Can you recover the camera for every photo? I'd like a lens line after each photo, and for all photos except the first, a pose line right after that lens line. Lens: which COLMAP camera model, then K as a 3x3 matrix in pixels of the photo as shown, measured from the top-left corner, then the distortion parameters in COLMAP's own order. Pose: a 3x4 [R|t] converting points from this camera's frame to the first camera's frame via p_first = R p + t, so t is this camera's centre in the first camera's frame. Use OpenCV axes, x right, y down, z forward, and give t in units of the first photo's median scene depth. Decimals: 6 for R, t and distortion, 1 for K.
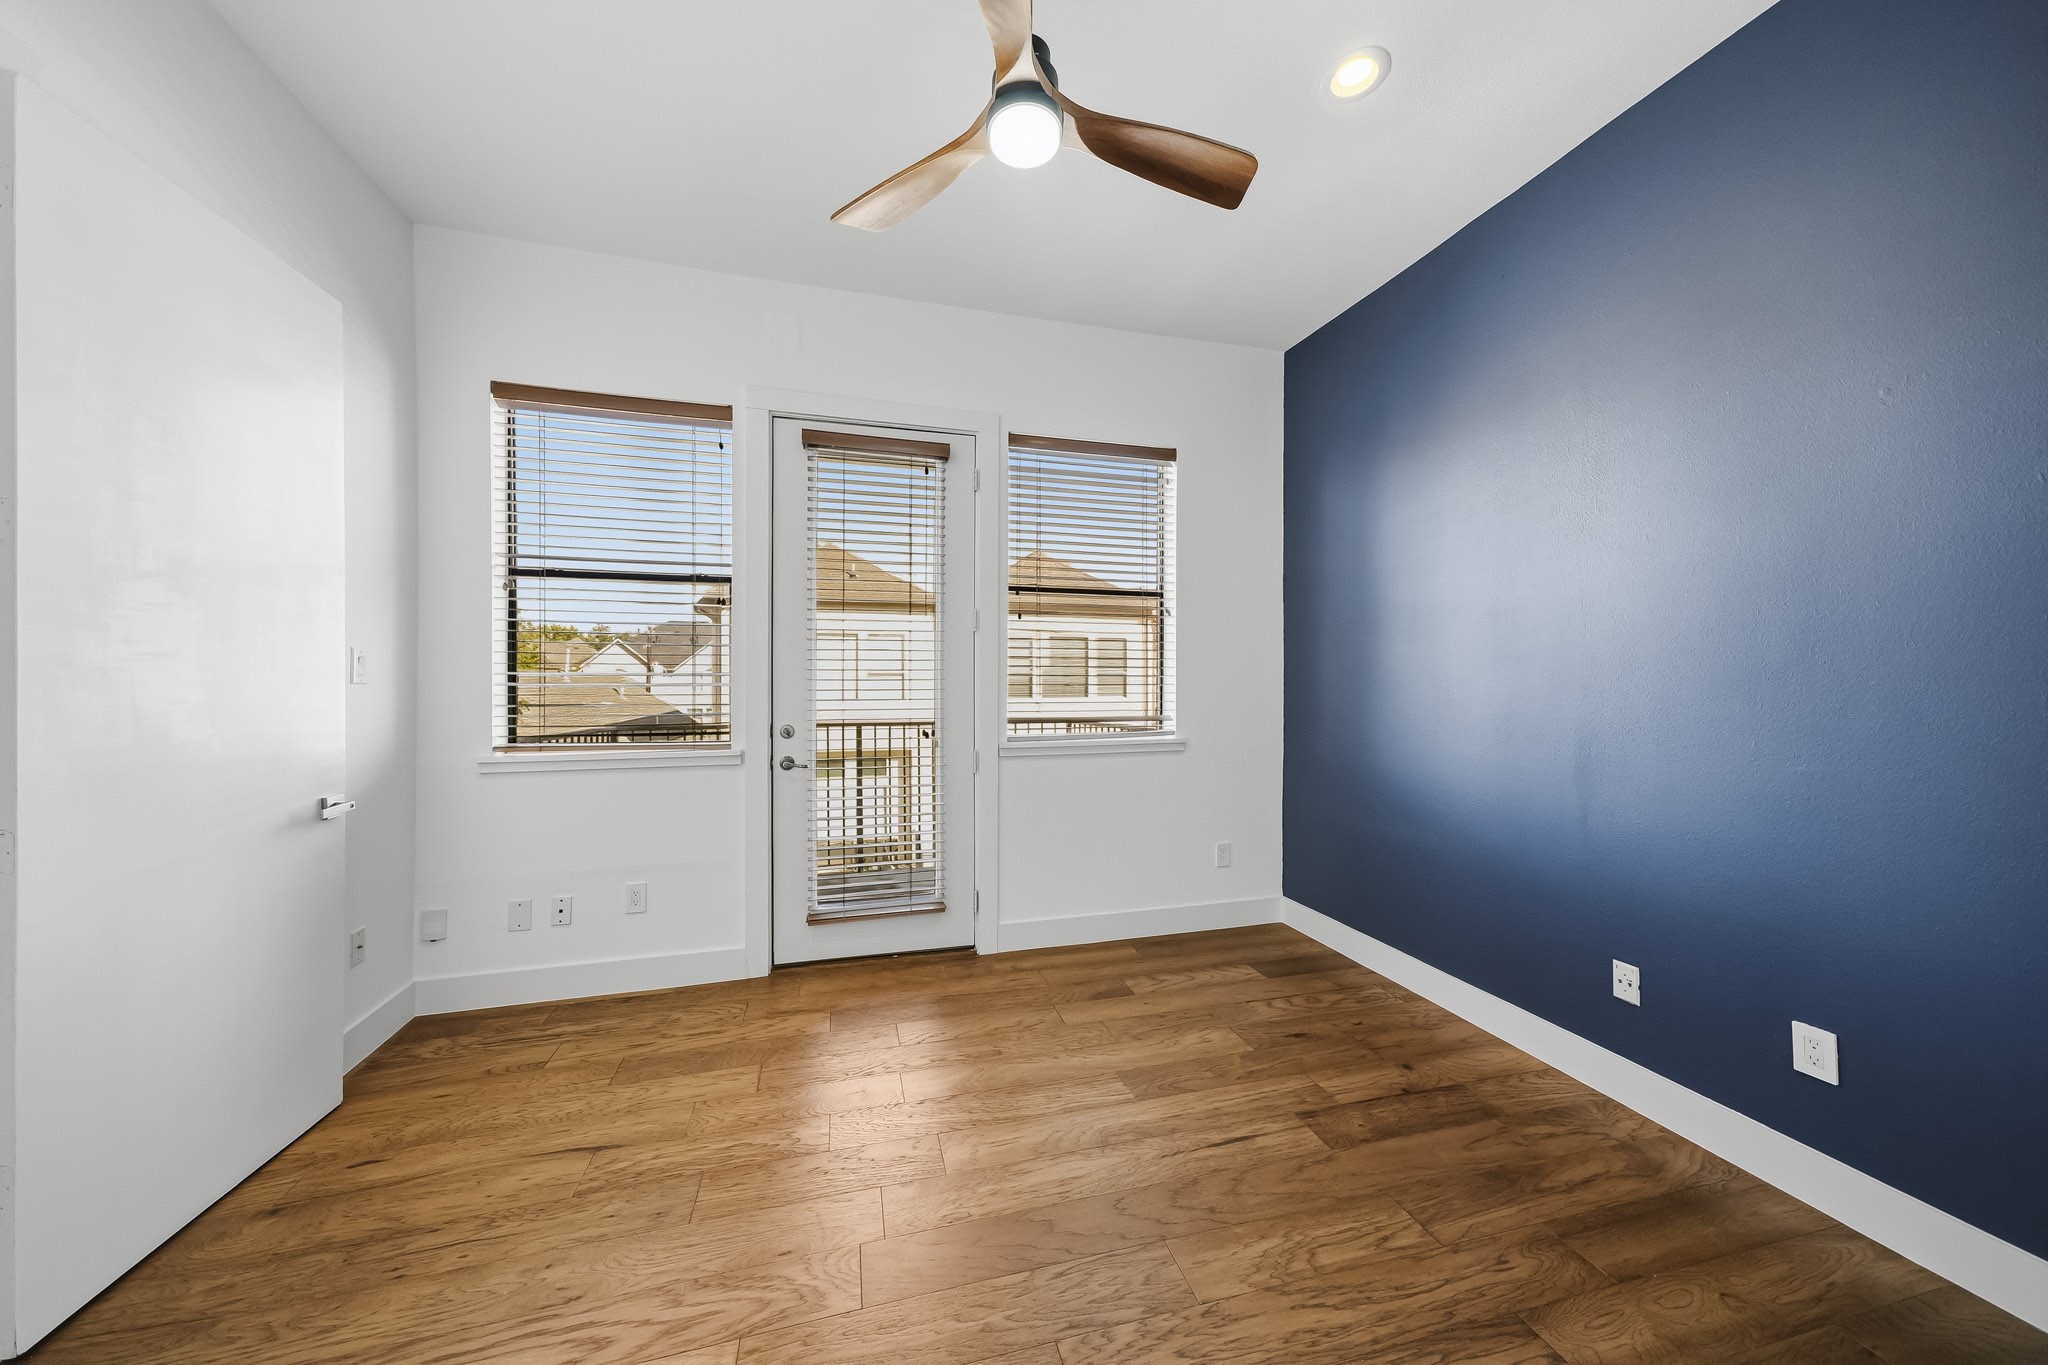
lens RADIAL K [[701.4, 0, 1036.8], [0, 701.4, 684.5], [0, 0, 1]] dist [-0.000410, 0.000007]
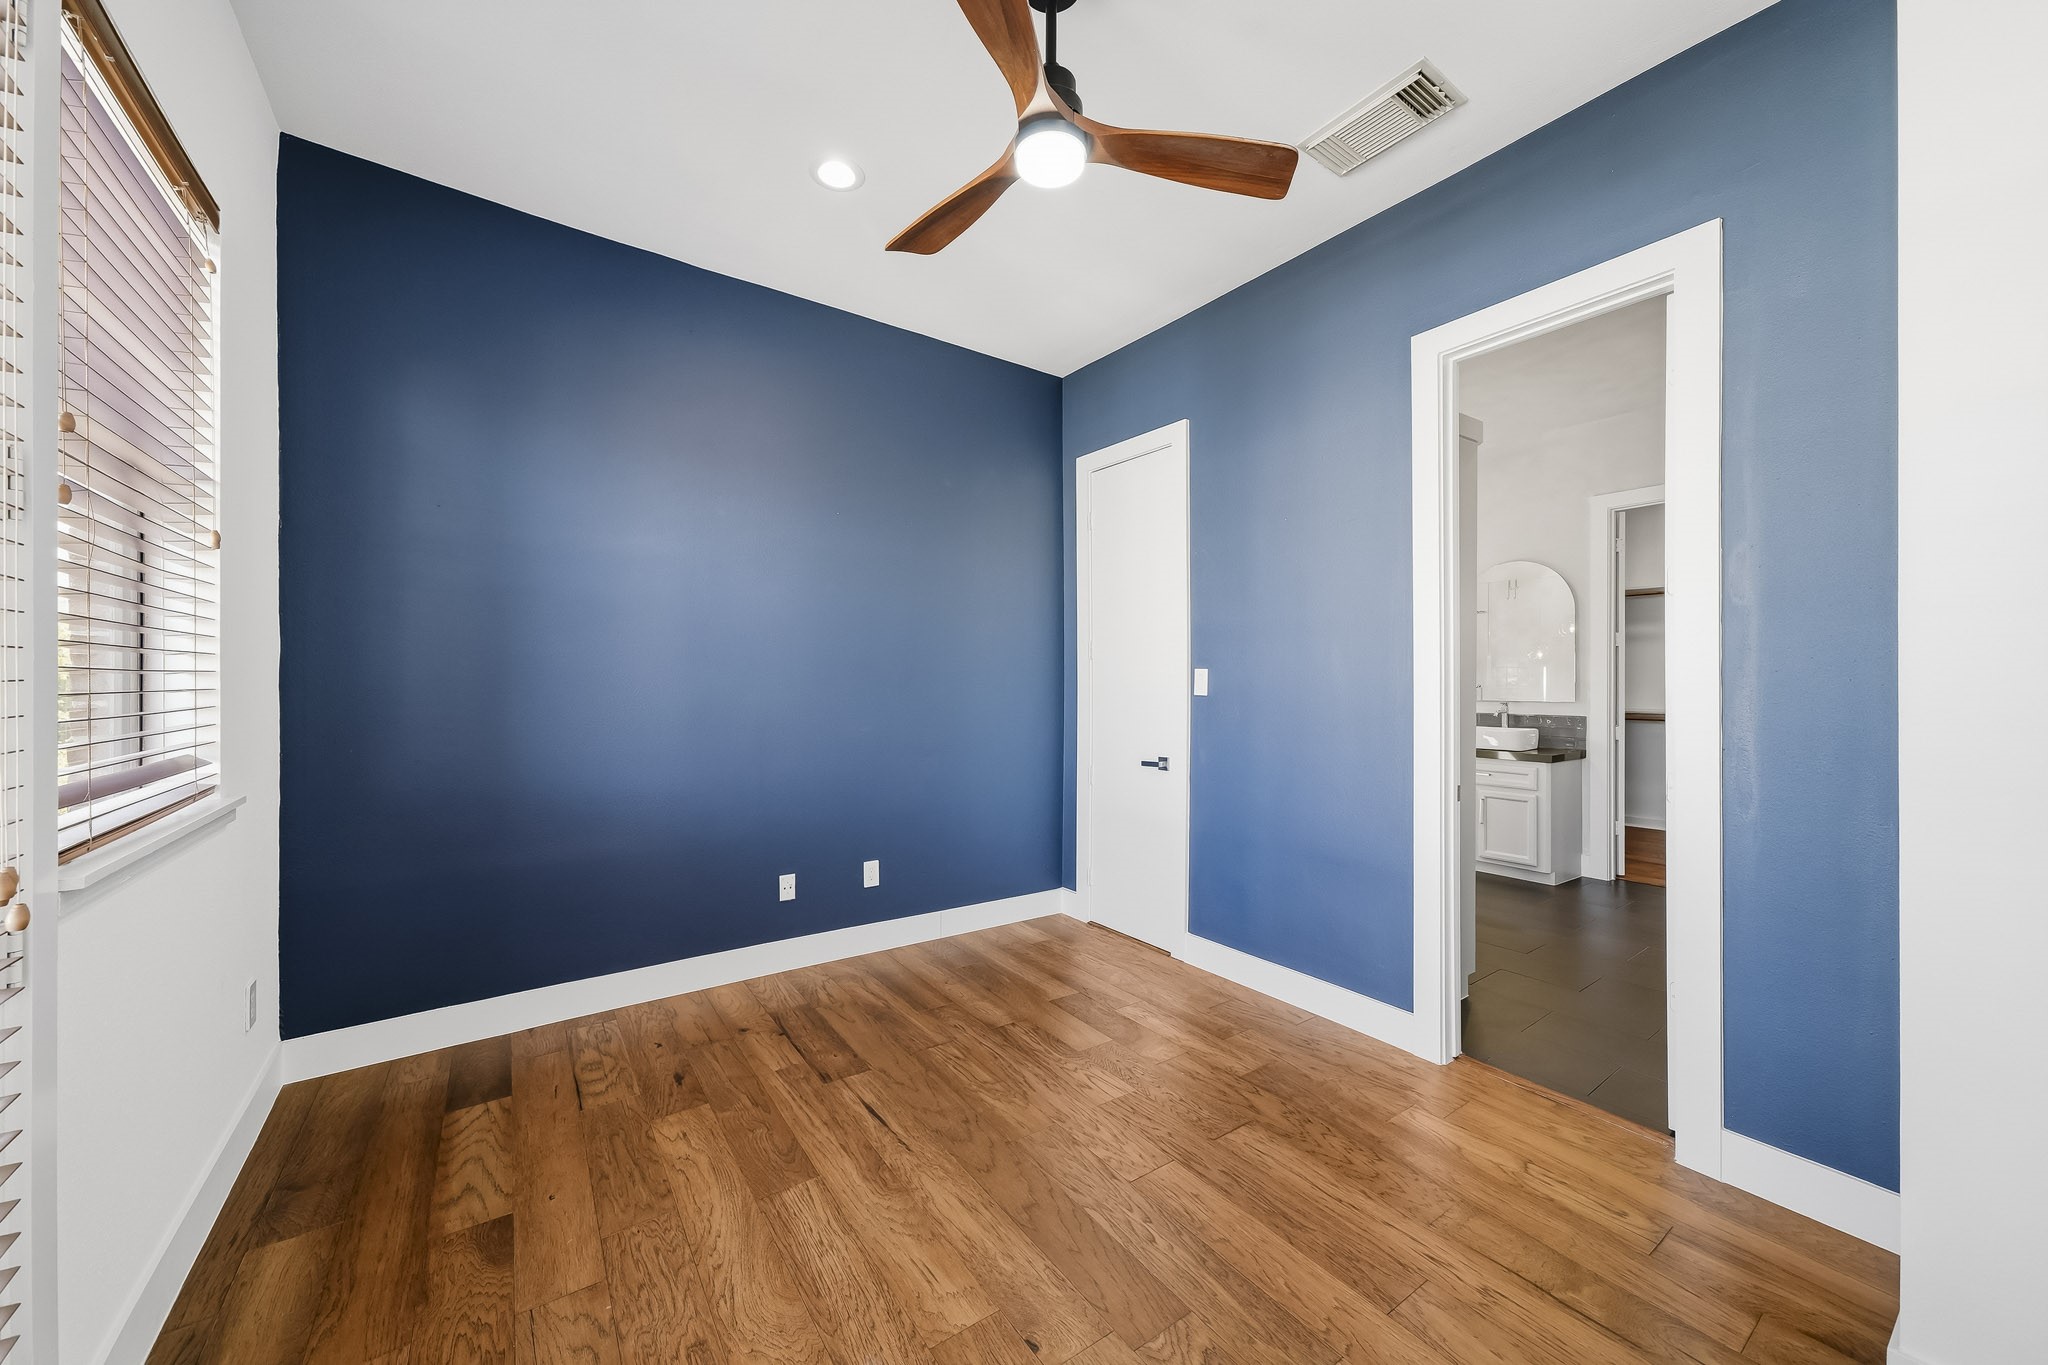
lens RADIAL K [[728.2, 0, 1019.4], [0, 728.2, 685.0], [0, 0, 1]] dist [-0.020420, 0.000123]
pose [[-0.337266, -0.004981, 0.941396, -0.751147], [0.004386, 0.999967, 0.006862, -0.008644], [-0.941399, 0.006443, -0.337233, 1.049514]]
